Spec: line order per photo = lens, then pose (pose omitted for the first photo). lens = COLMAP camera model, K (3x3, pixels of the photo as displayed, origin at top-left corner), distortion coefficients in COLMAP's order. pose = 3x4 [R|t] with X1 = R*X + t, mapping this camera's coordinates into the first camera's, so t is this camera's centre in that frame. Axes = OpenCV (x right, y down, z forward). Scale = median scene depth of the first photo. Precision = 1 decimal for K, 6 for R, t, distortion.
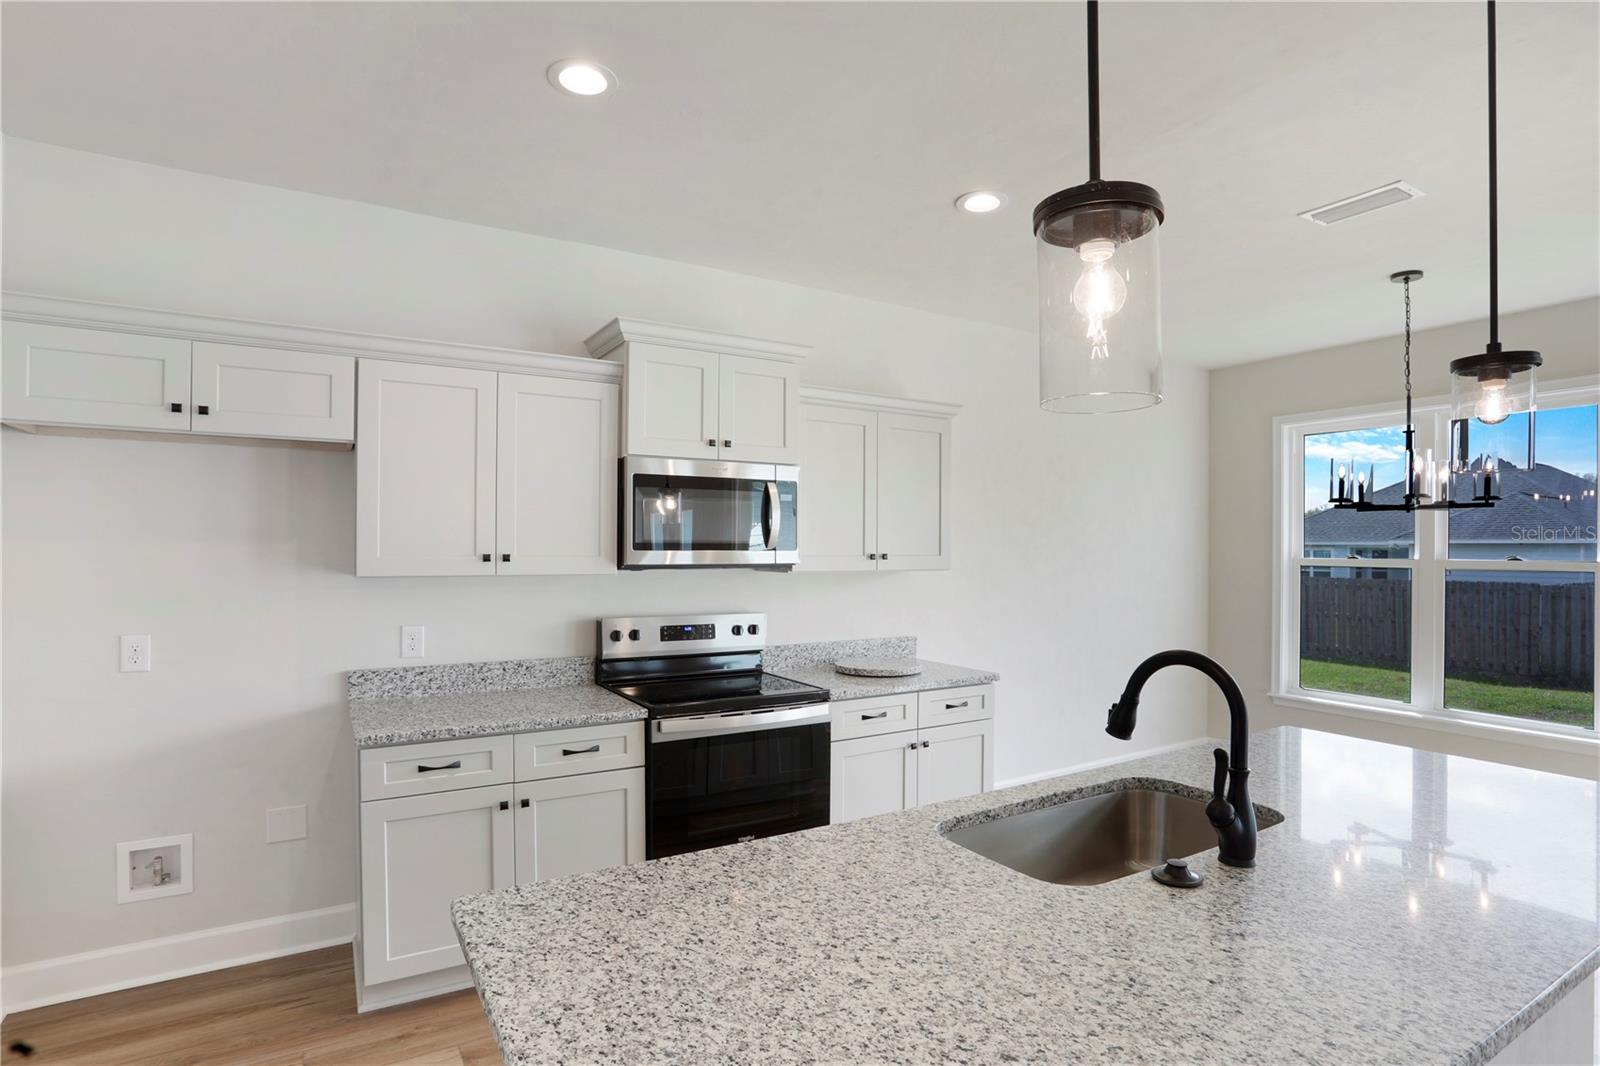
lens RADIAL K [[800.6, 0, 800.4], [0, 800.6, 547.6], [0, 0, 1]] dist [-0.053200, 0.020133]
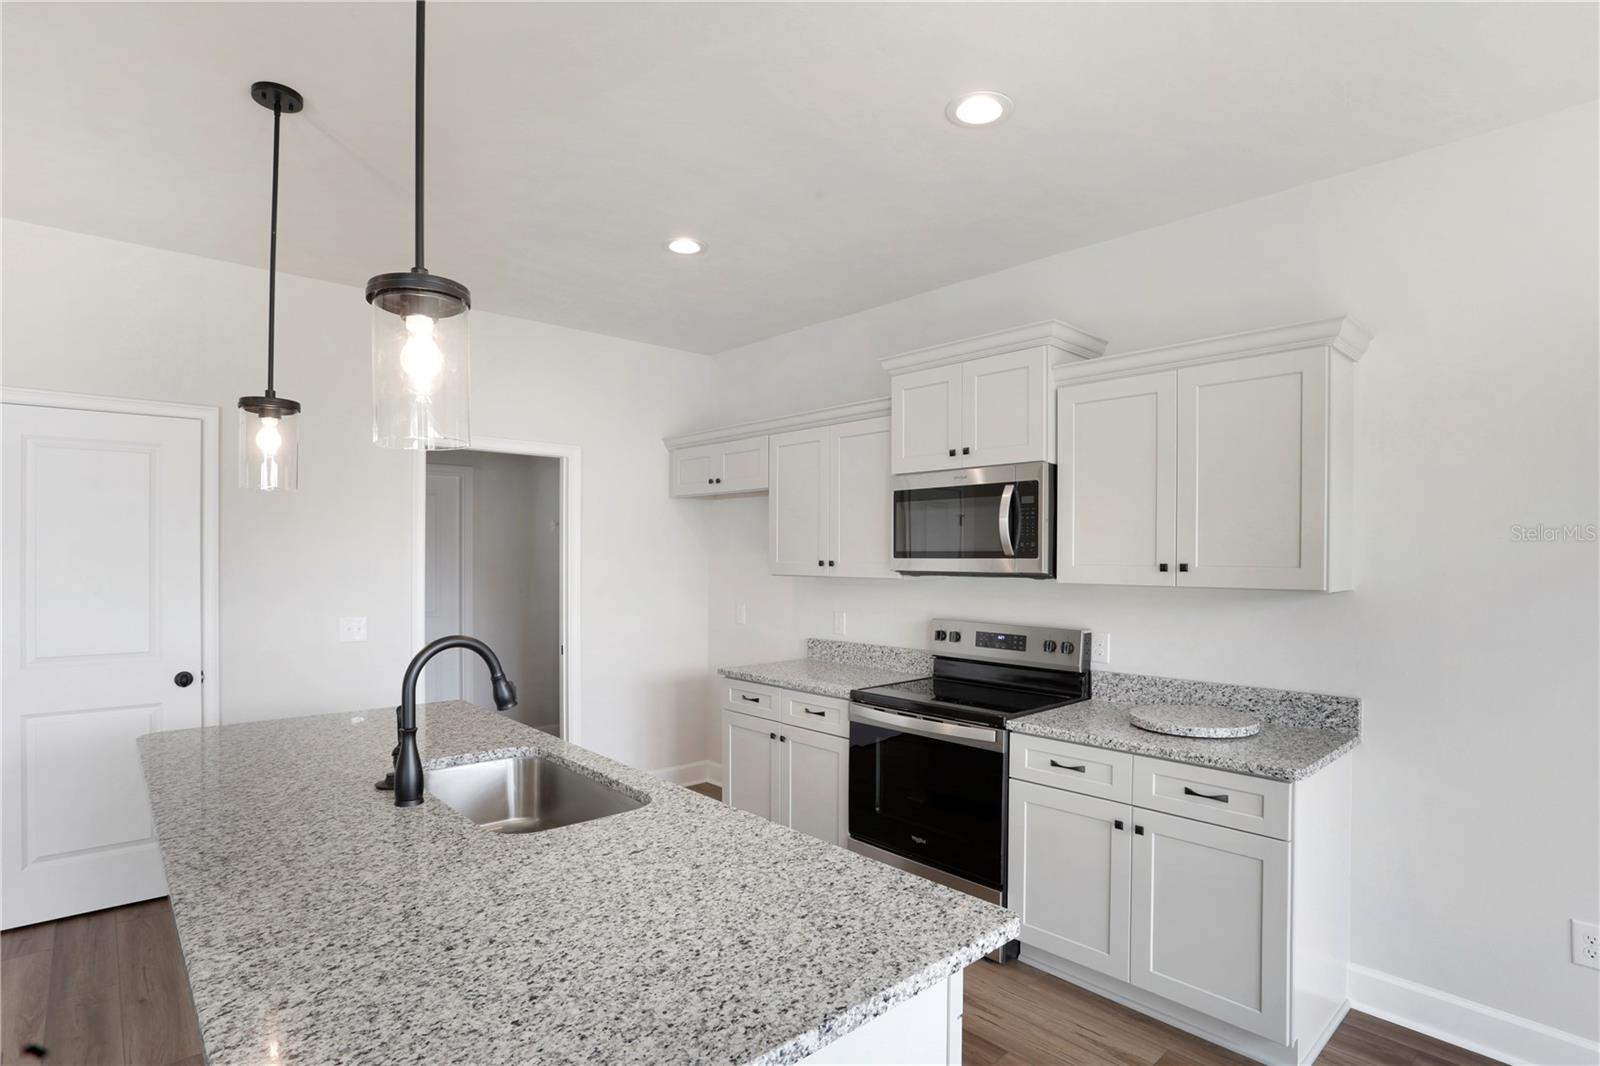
lens RADIAL K [[800.6, 0, 800.4], [0, 800.6, 547.6], [0, 0, 1]] dist [-0.053200, 0.020133]
pose [[0.217196, -0.013722, -0.976032, 0.852453], [-0.001960, 0.999893, -0.014493, 0.005227], [0.976126, 0.005061, 0.217146, 0.596831]]
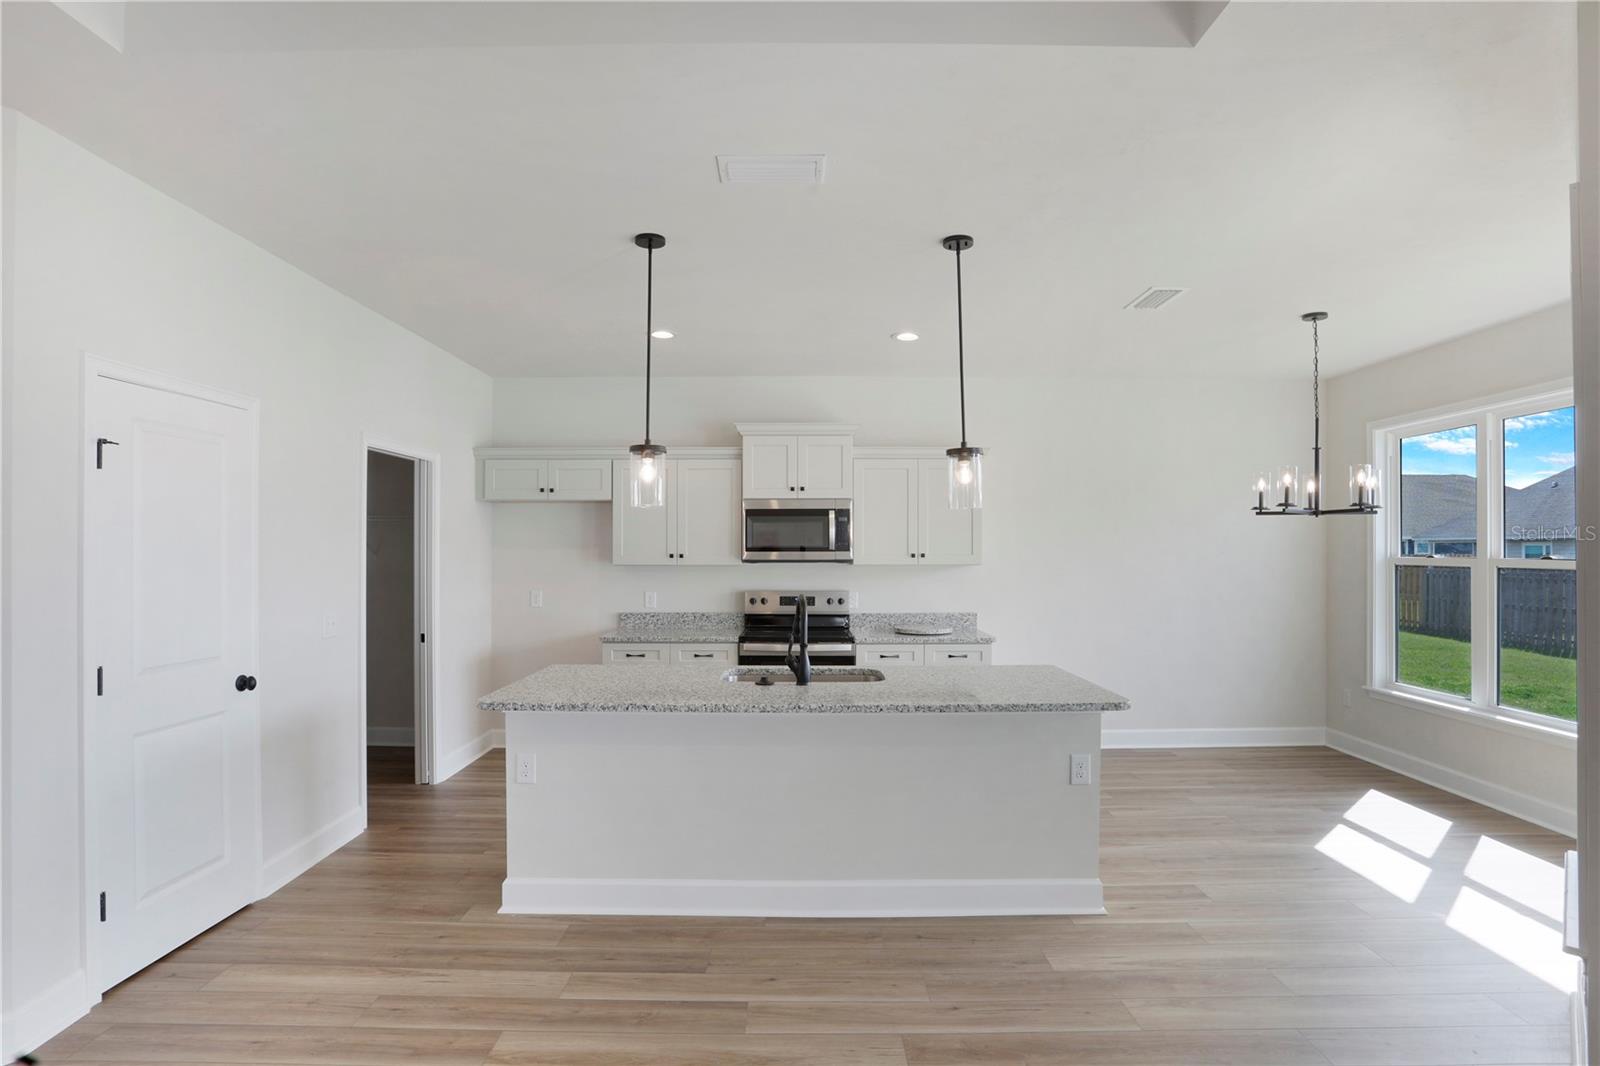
lens RADIAL K [[793.3, 0, 796.2], [0, 793.3, 548.8], [0, 0, 1]] dist [-0.002914, -0.000123]
pose [[0.857761, -0.007100, -0.514000, 0.781214], [0.005428, 0.999974, -0.004754, 0.005410], [0.514020, 0.001287, 0.857777, -0.461369]]
